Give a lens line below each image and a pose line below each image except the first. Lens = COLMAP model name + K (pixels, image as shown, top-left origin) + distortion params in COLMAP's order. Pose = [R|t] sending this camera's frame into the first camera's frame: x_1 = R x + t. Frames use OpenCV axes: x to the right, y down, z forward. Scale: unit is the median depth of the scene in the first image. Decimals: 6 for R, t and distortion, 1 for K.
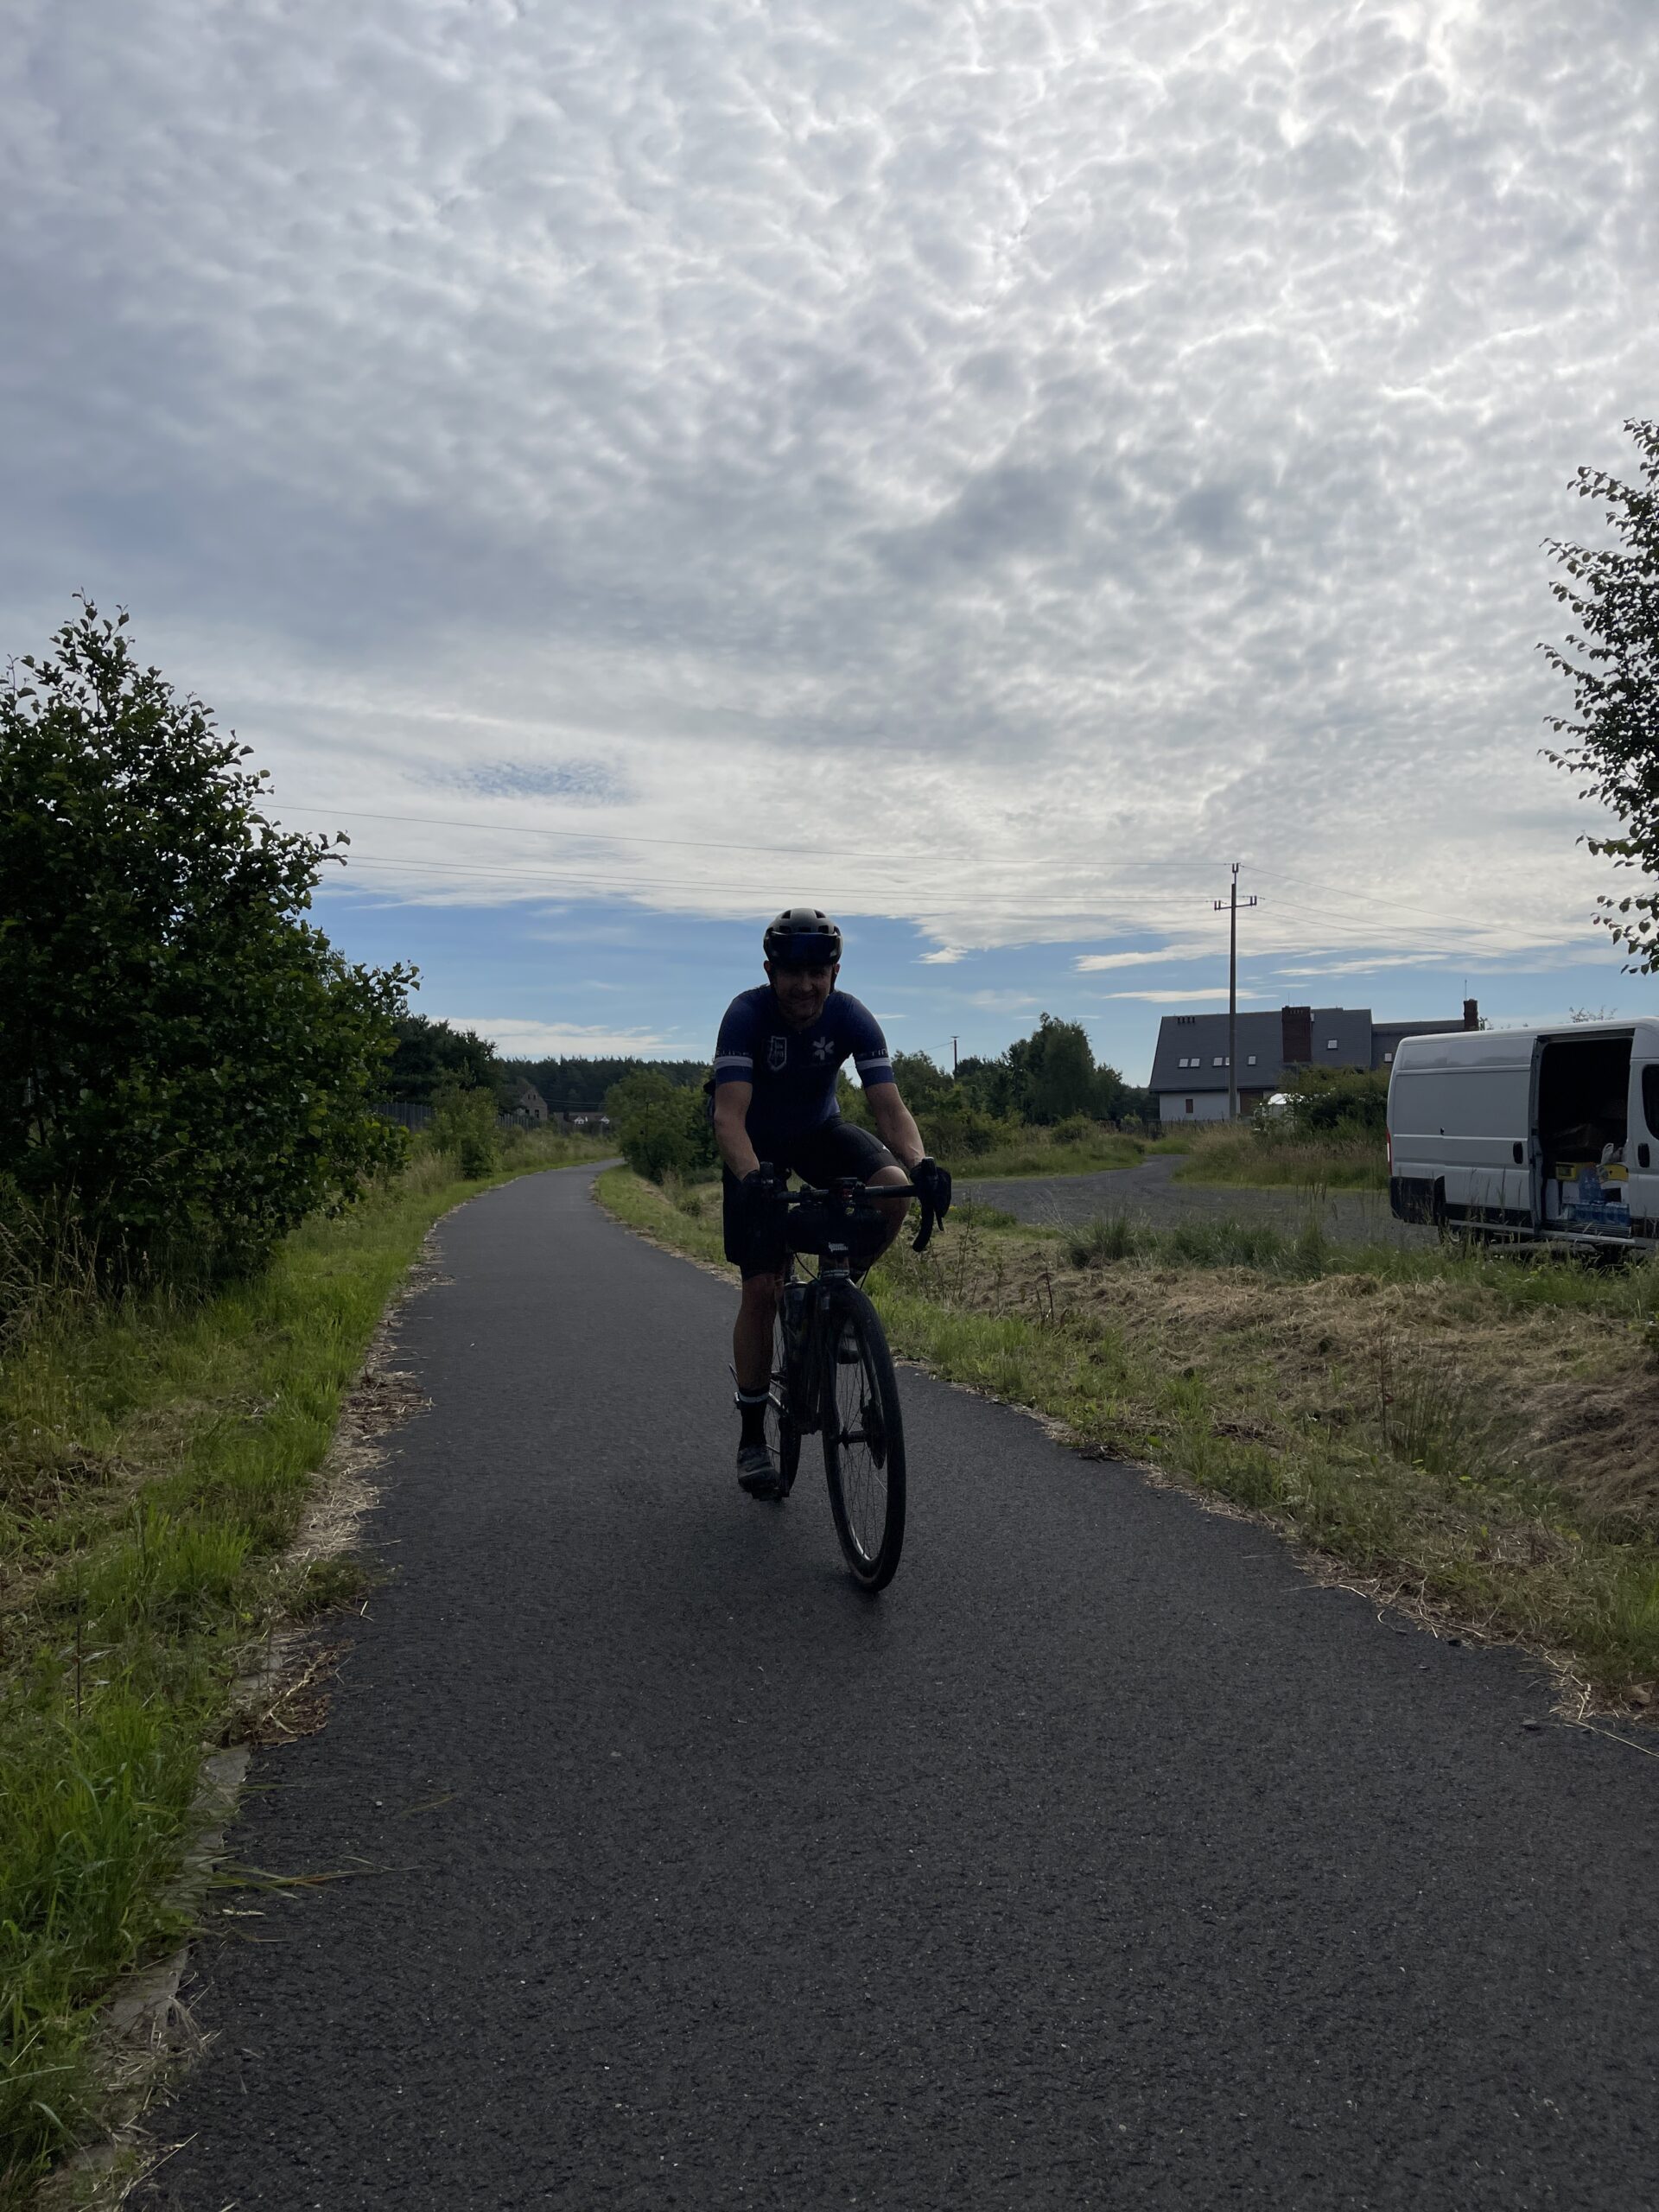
lens RADIAL K [[1607.3, 0, 848.9], [0, 1607.3, 1108.3], [0, 0, 1]] dist [0.042963, -0.086526]
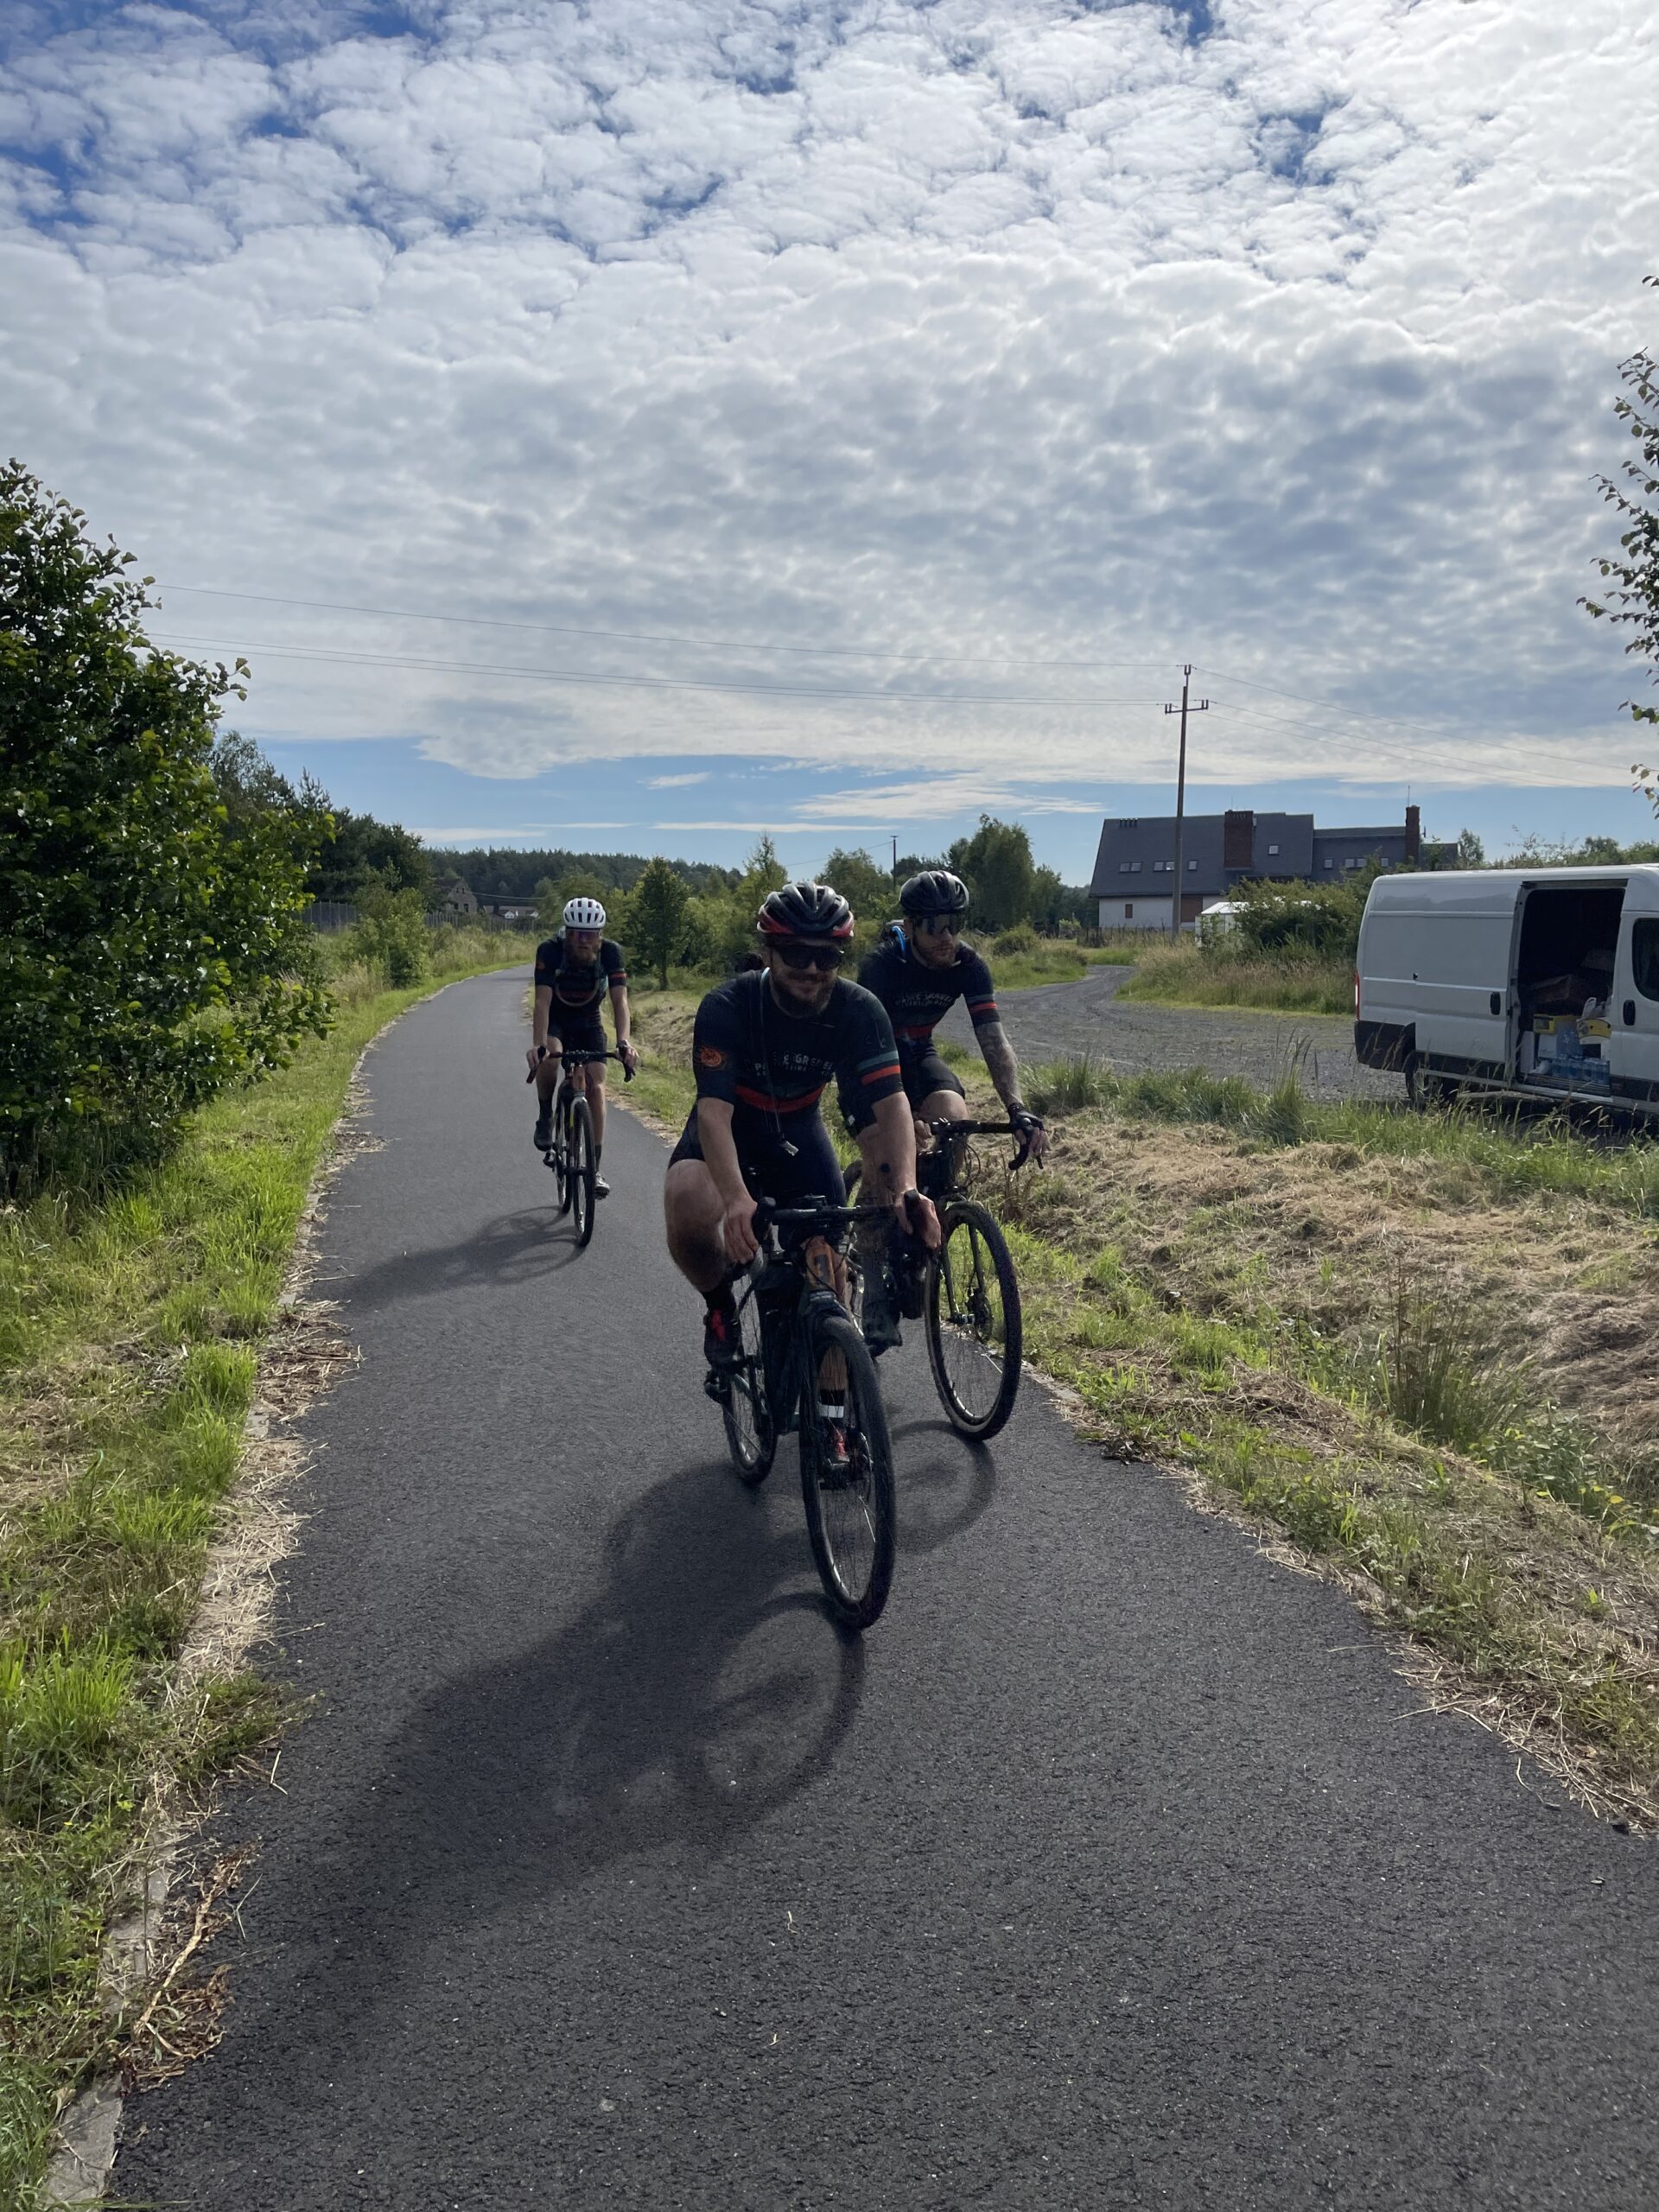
lens RADIAL K [[1607.3, 0, 848.9], [0, 1607.3, 1108.3], [0, 0, 1]] dist [0.042963, -0.086526]
pose [[0.999138, 0.005756, 0.041107, -0.014315], [-0.010867, 0.992072, 0.125199, -0.035185], [-0.040061, -0.125537, 0.991280, 0.067237]]
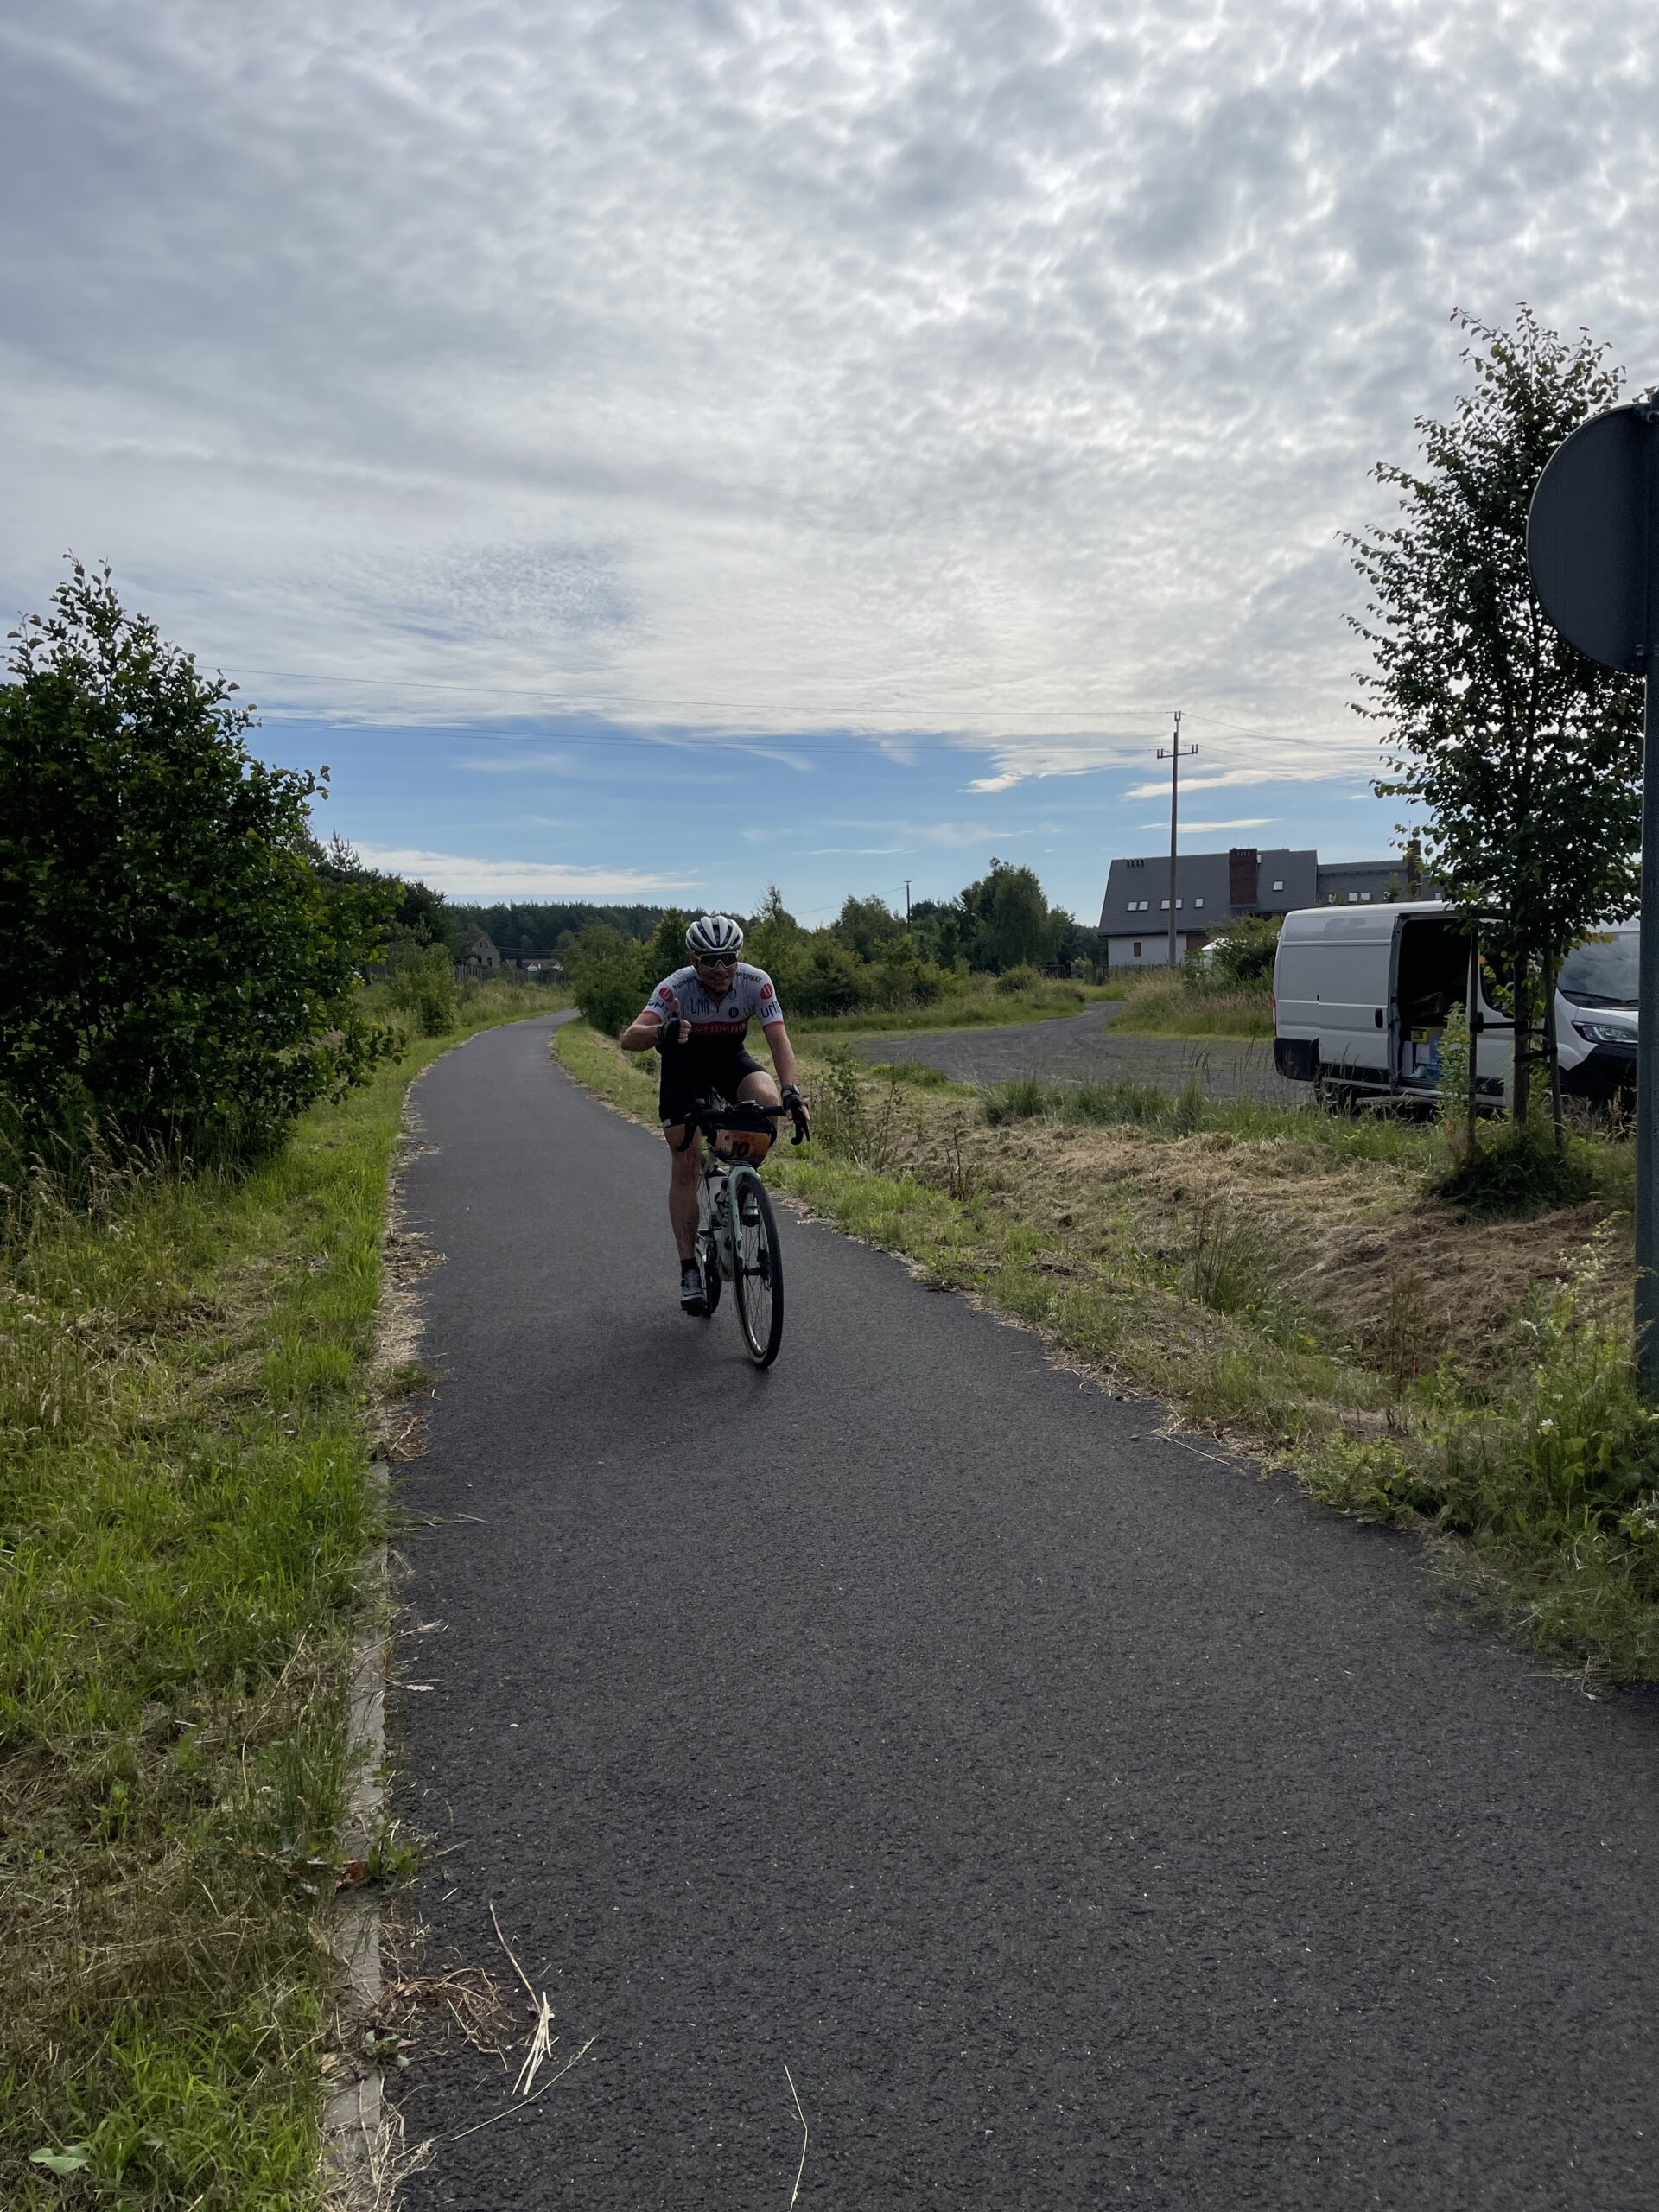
lens RADIAL K [[1600.6, 0, 846.6], [0, 1600.6, 1151.2], [0, 0, 1]] dist [0.049411, 0.001605]
pose [[0.999581, -0.015369, 0.024520, 0.018336], [0.012213, 0.992203, 0.124029, -0.031616], [-0.026235, -0.123677, 0.991976, -0.150615]]
